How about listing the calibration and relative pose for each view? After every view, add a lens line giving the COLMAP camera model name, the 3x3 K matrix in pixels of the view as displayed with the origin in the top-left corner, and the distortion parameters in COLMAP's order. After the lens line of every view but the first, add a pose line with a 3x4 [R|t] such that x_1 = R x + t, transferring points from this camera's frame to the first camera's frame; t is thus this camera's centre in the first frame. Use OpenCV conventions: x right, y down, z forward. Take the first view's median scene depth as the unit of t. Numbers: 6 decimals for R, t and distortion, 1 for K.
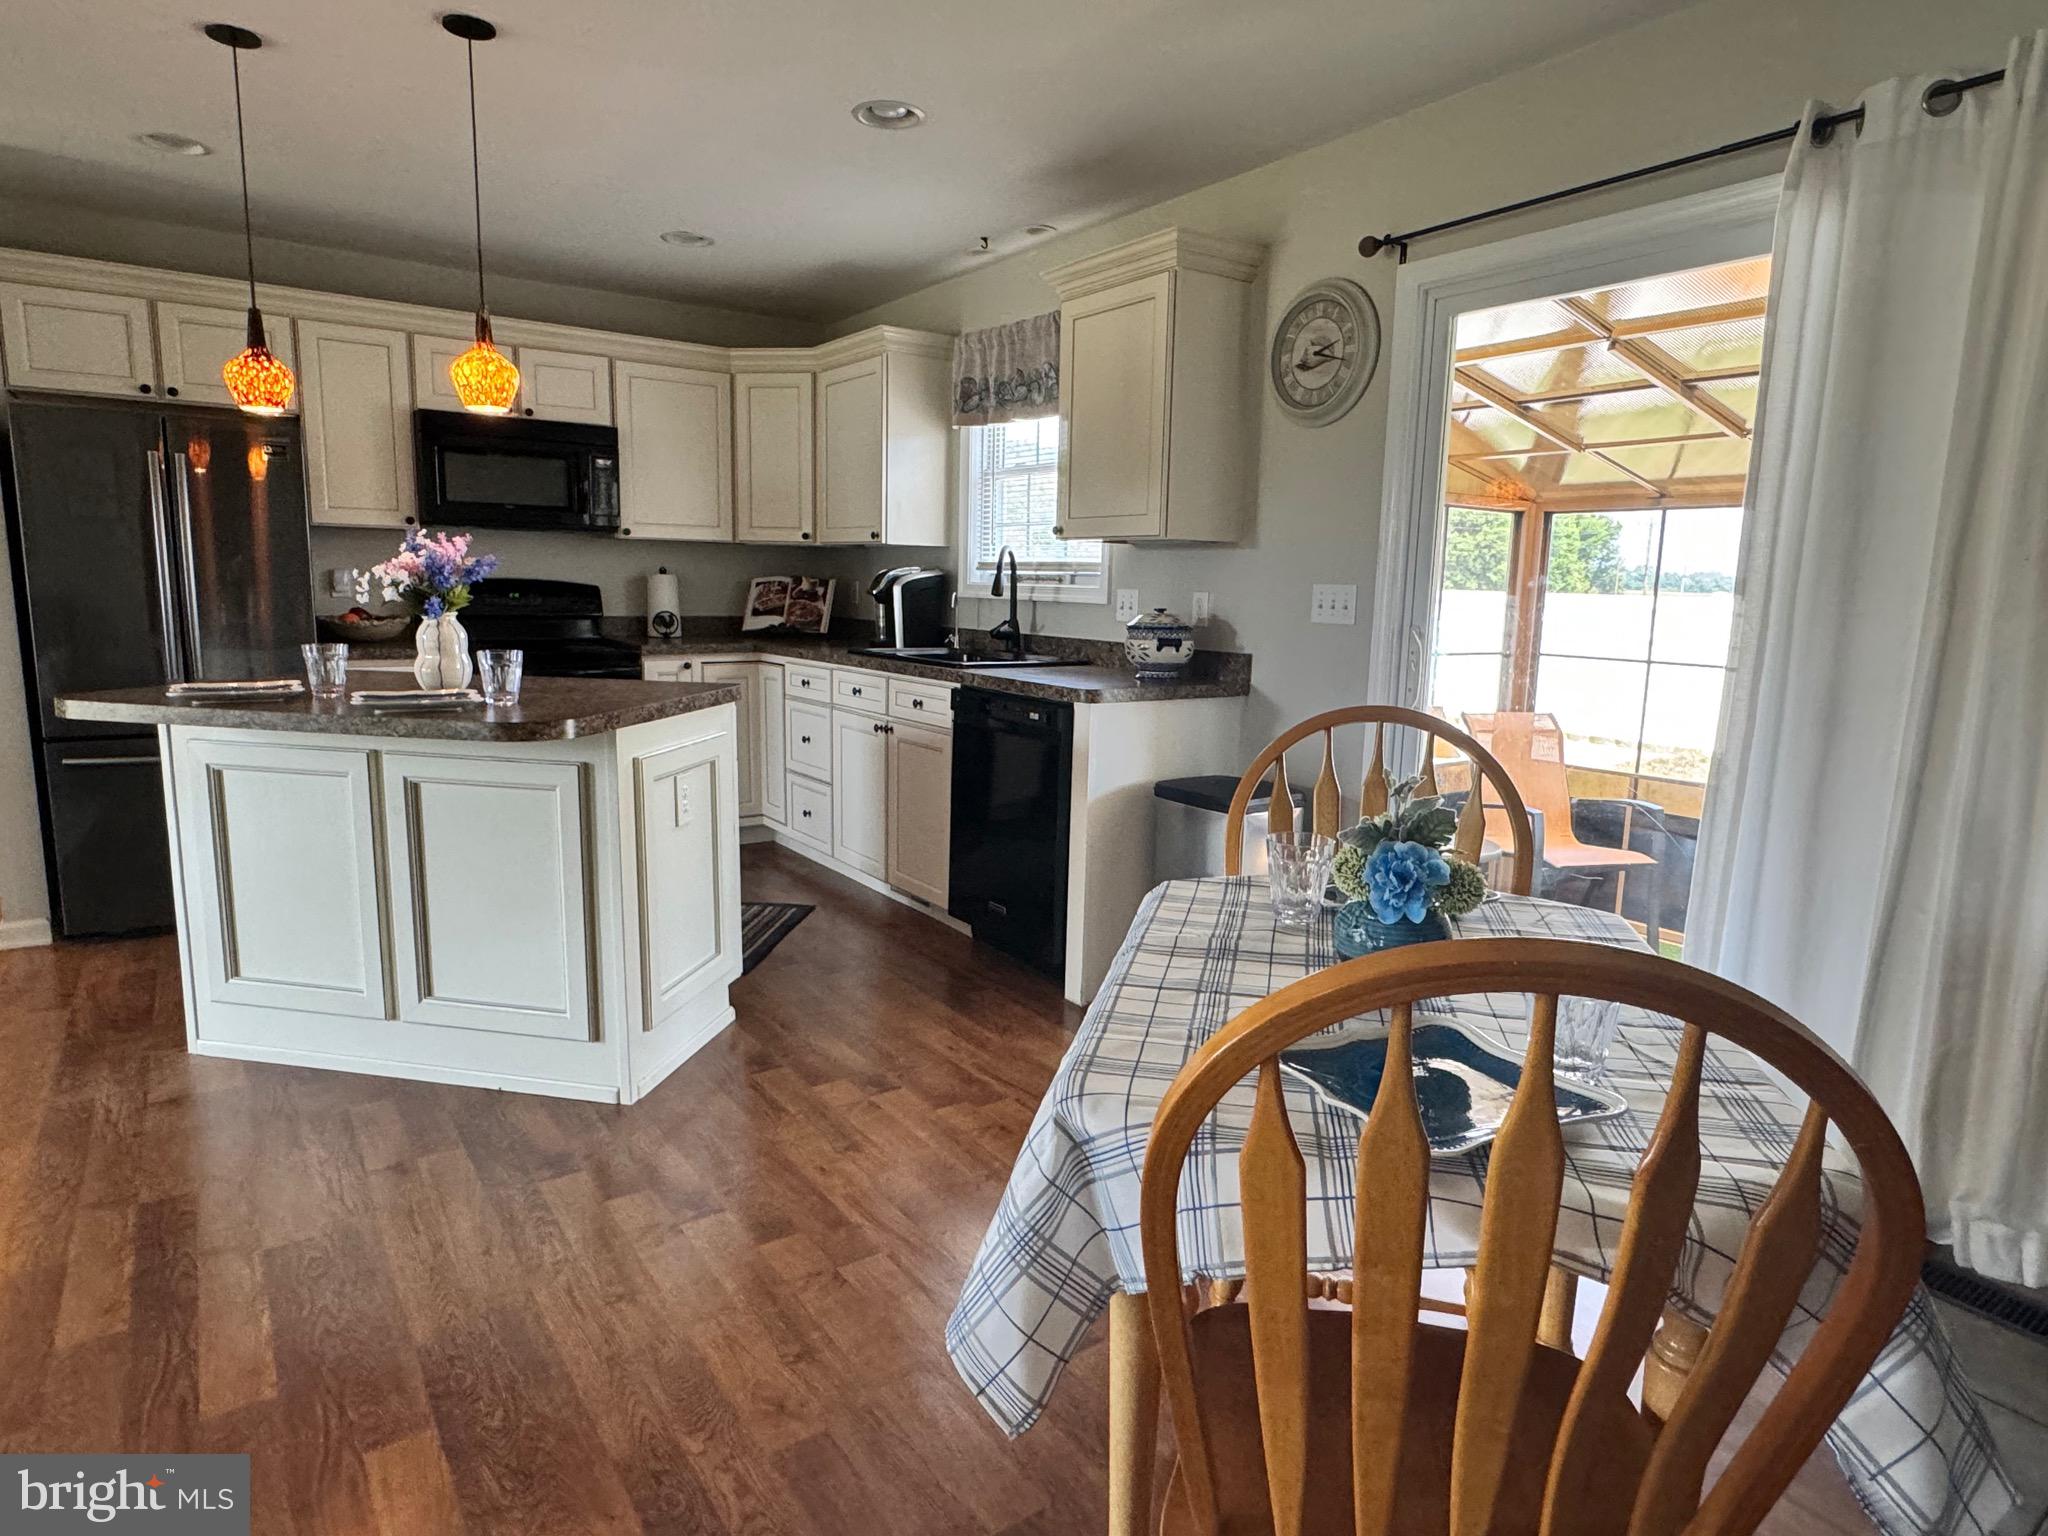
lens RADIAL K [[1162.0, 0, 1020.1], [0, 1162.0, 768.0], [0, 0, 1]] dist [-0.000352, -0.001324]
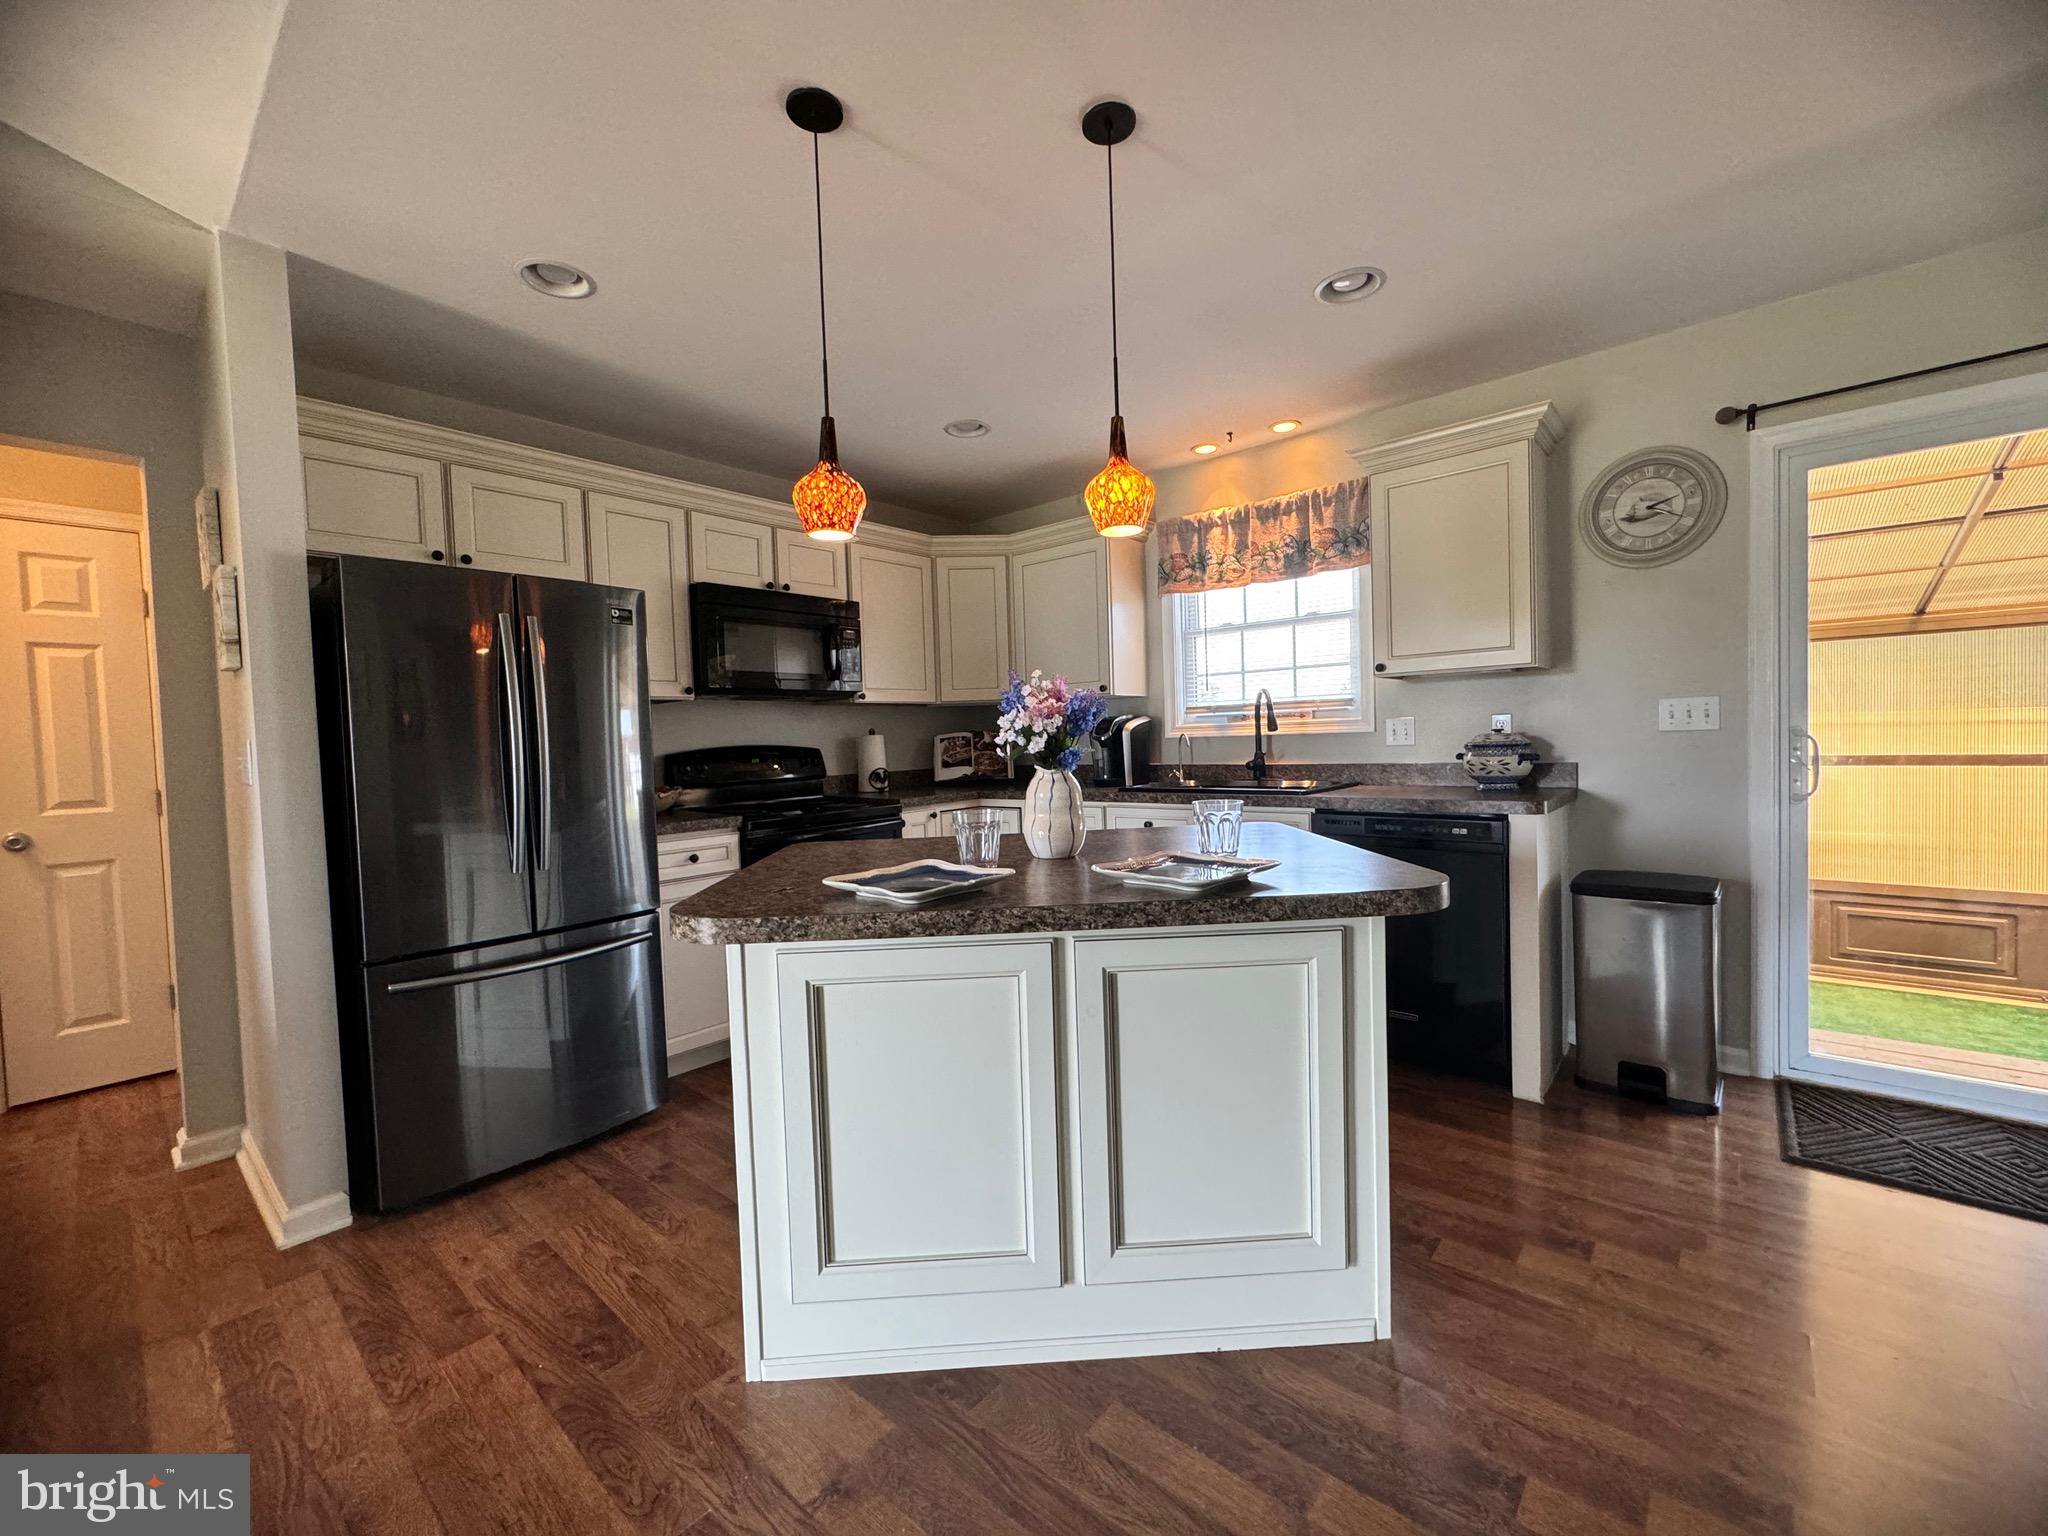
lens RADIAL K [[817.0, 0, 1019.7], [0, 817.0, 768.0], [0, 0, 1]] dist [-0.002984, -0.000434]
pose [[0.969545, -0.064453, 0.236282, -0.468254], [0.093514, 0.989079, -0.113922, -0.046015], [-0.226359, 0.132548, 0.964983, 0.299343]]
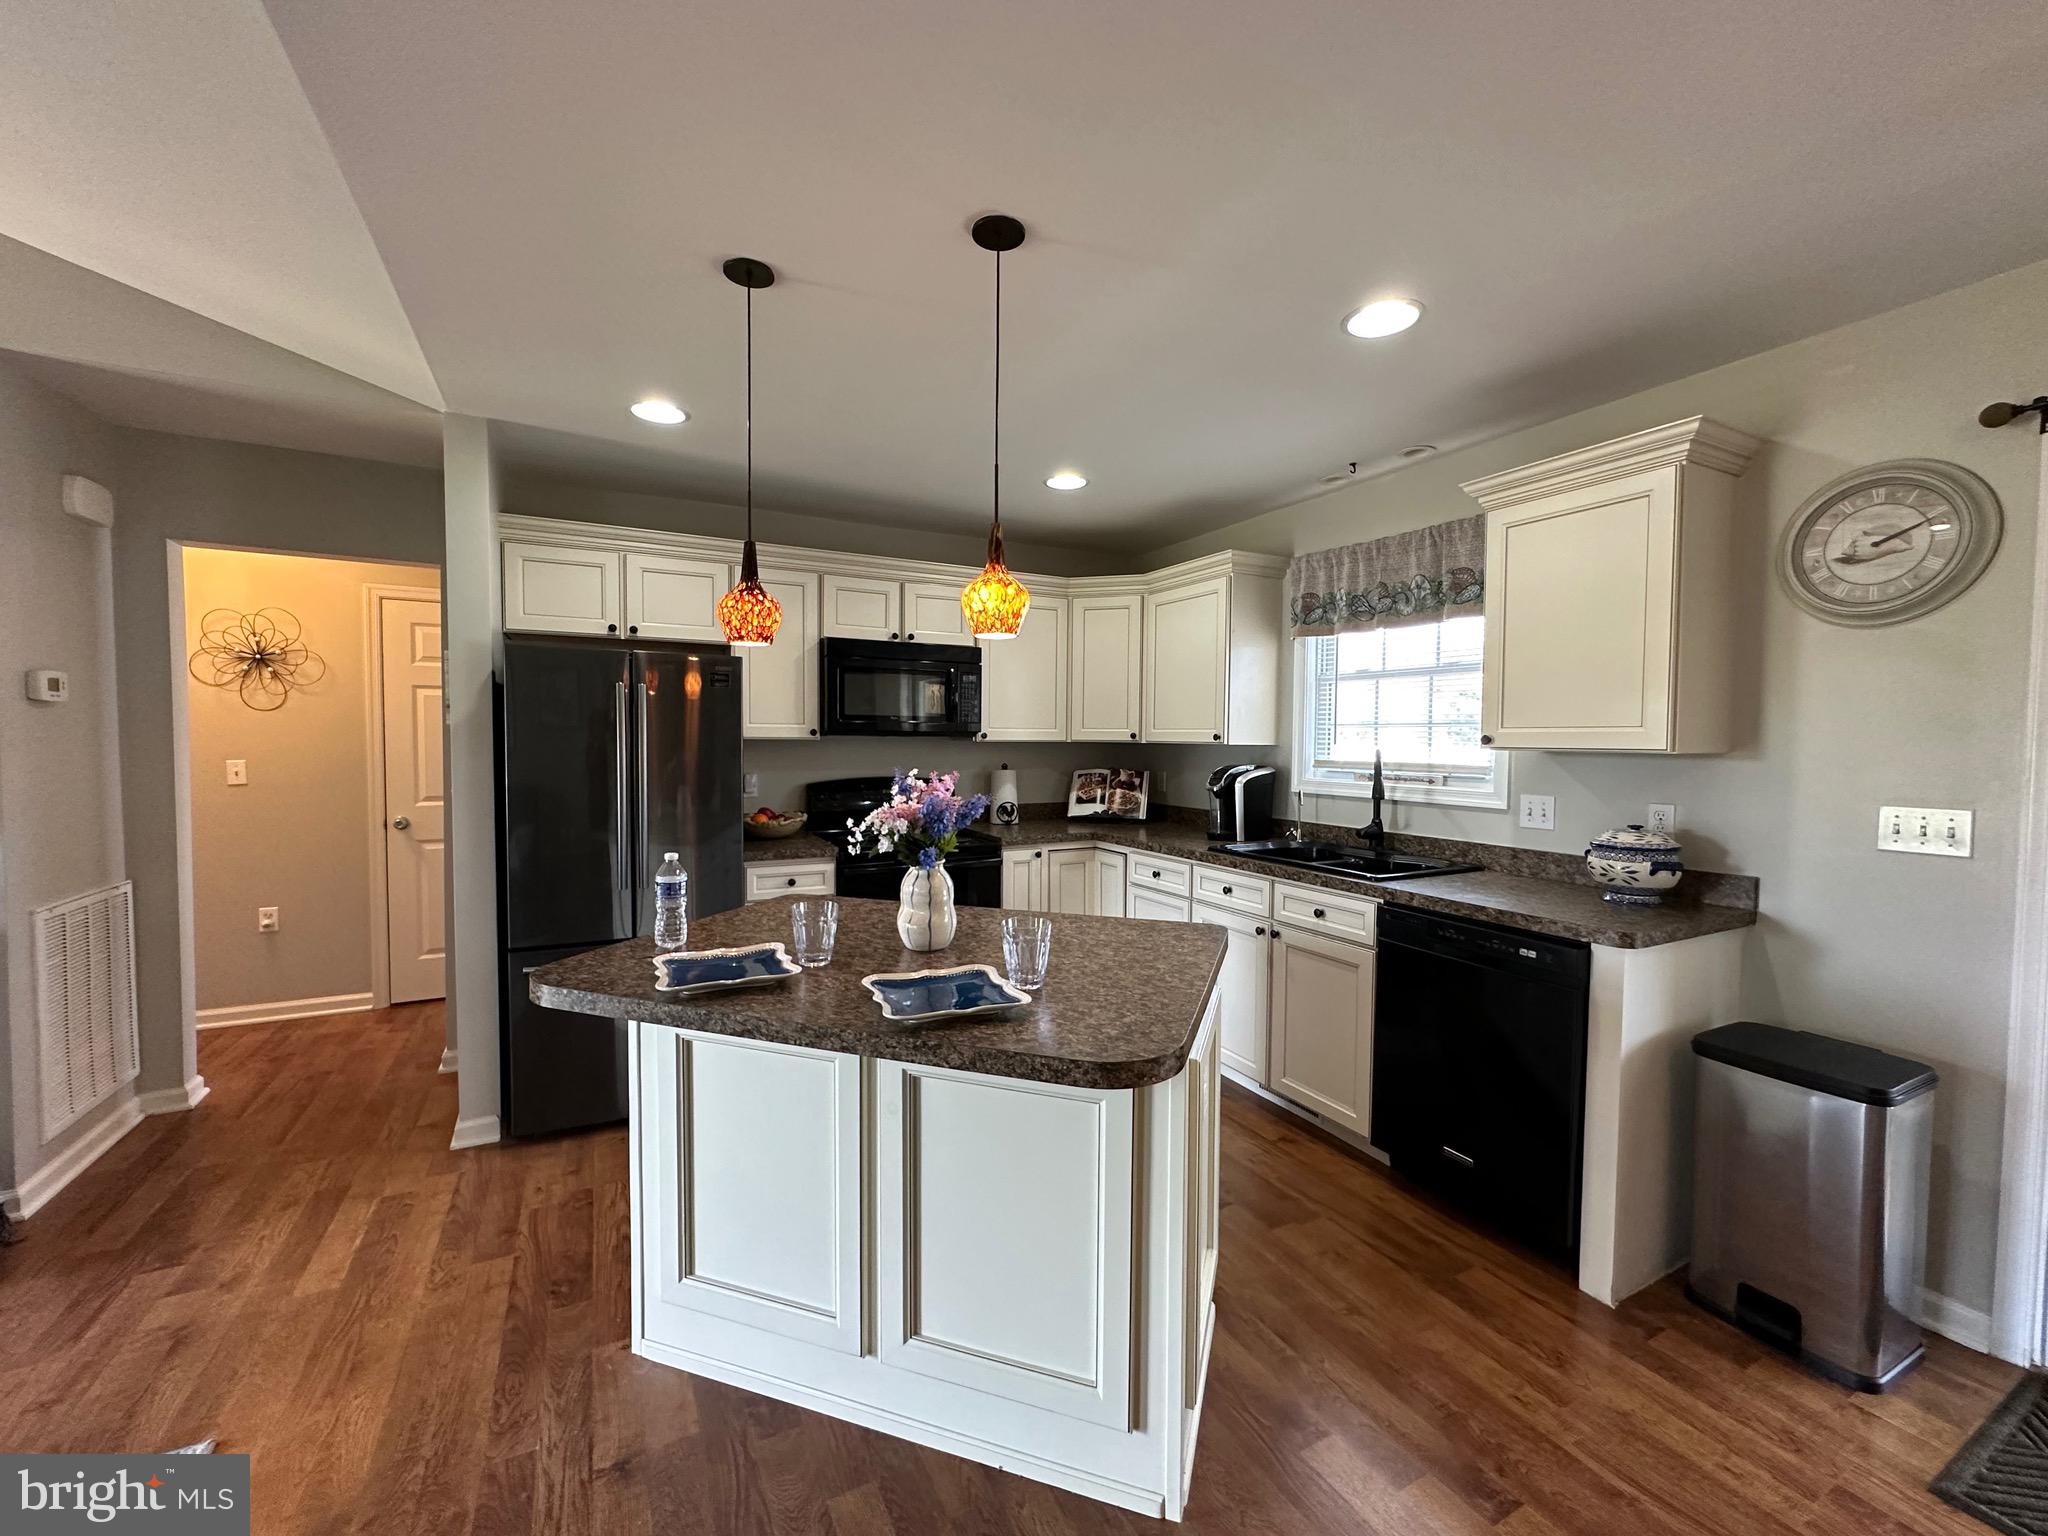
lens RADIAL K [[814.8, 0, 1023.6], [0, 814.8, 770.0], [0, 0, 1]] dist [-0.004024, 0.000252]
pose [[0.991612, -0.010861, -0.128793, -0.242349], [-0.004969, 0.992523, -0.121956, -0.088875], [0.129154, 0.121573, 0.984144, 0.270585]]
